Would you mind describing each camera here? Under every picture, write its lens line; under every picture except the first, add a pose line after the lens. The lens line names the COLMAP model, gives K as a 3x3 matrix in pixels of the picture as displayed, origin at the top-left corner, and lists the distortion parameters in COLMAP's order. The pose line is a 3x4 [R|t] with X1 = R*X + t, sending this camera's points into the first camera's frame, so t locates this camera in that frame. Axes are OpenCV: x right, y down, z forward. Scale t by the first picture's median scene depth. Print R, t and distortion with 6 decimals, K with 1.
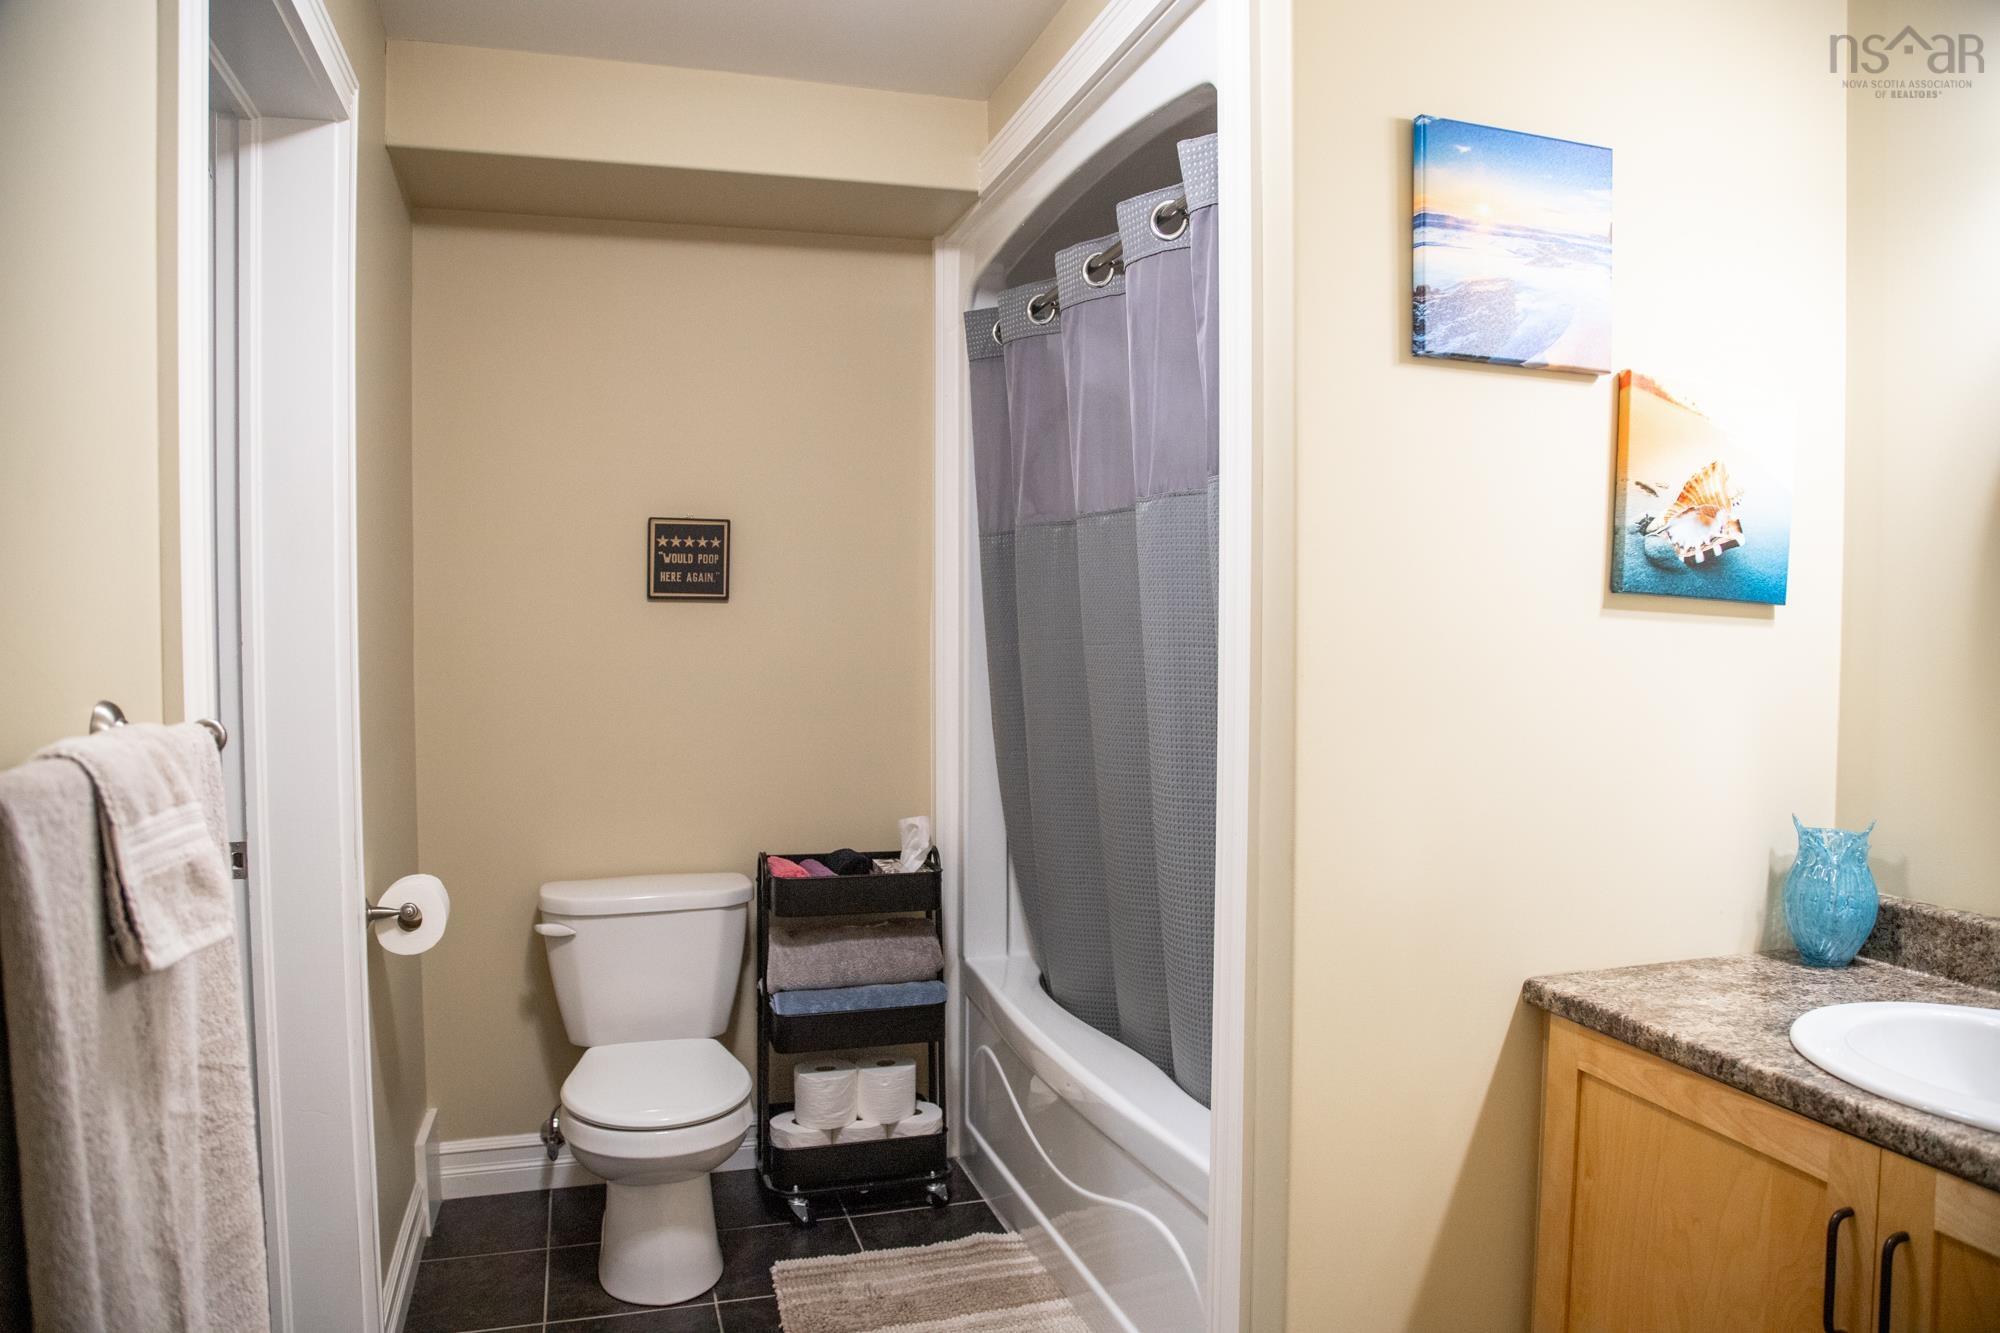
lens RADIAL K [[1381.5, 0, 1003.1], [0, 1381.5, 667.2], [0, 0, 1]] dist [-0.116653, 0.067566]
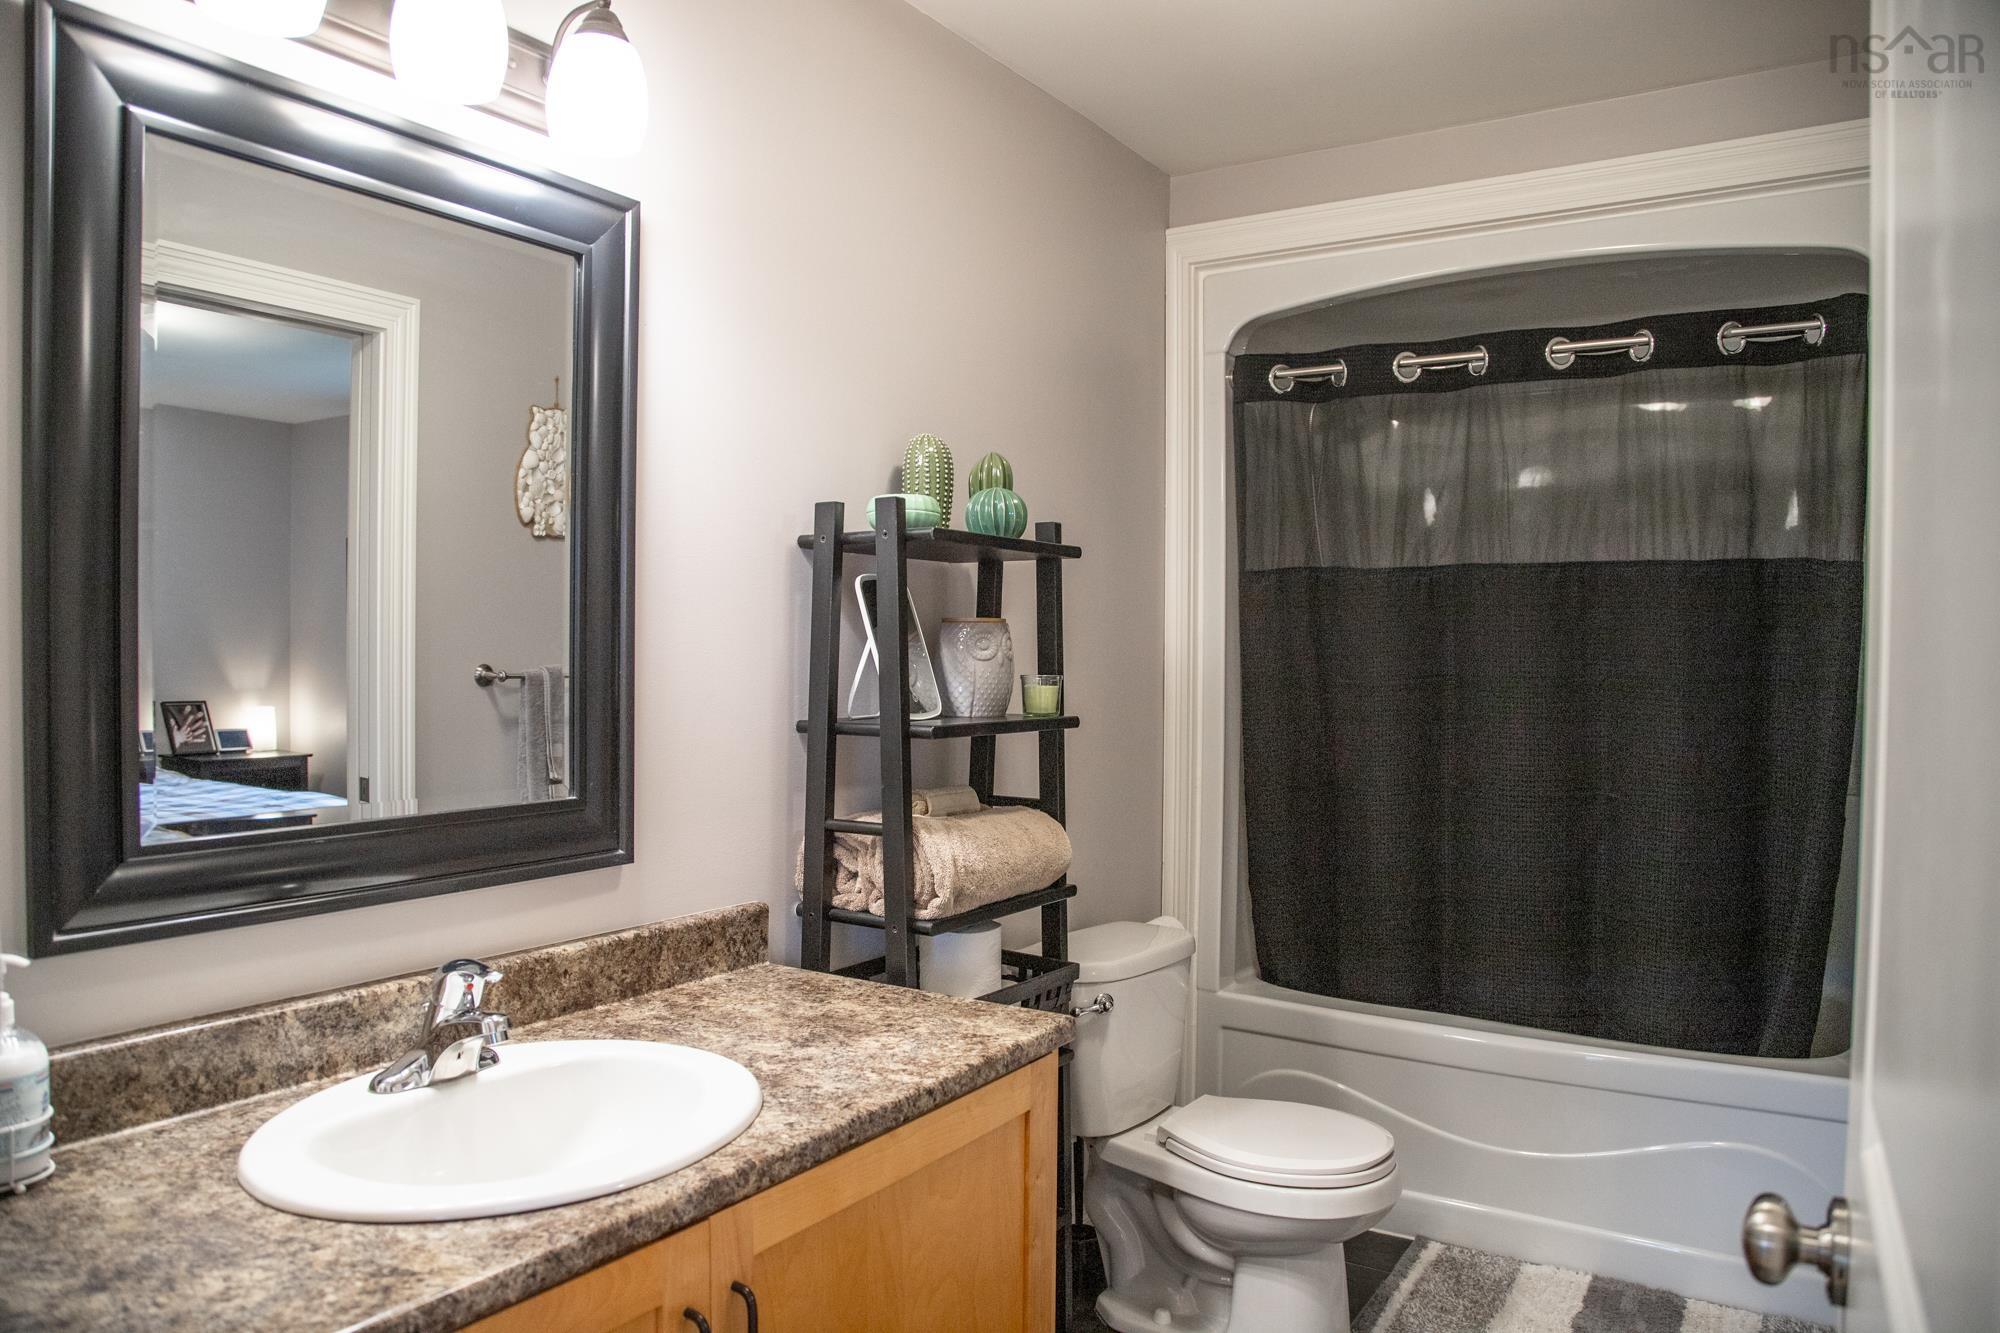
lens RADIAL K [[1381.5, 0, 1002.3], [0, 1381.5, 668.3], [0, 0, 1]] dist [-0.116653, 0.067566]
pose [[-0.649854, 0.000652, 0.760059, -0.336690], [0.035531, 0.998932, 0.029522, -0.018885], [-0.759228, 0.046191, -0.649184, 1.457575]]
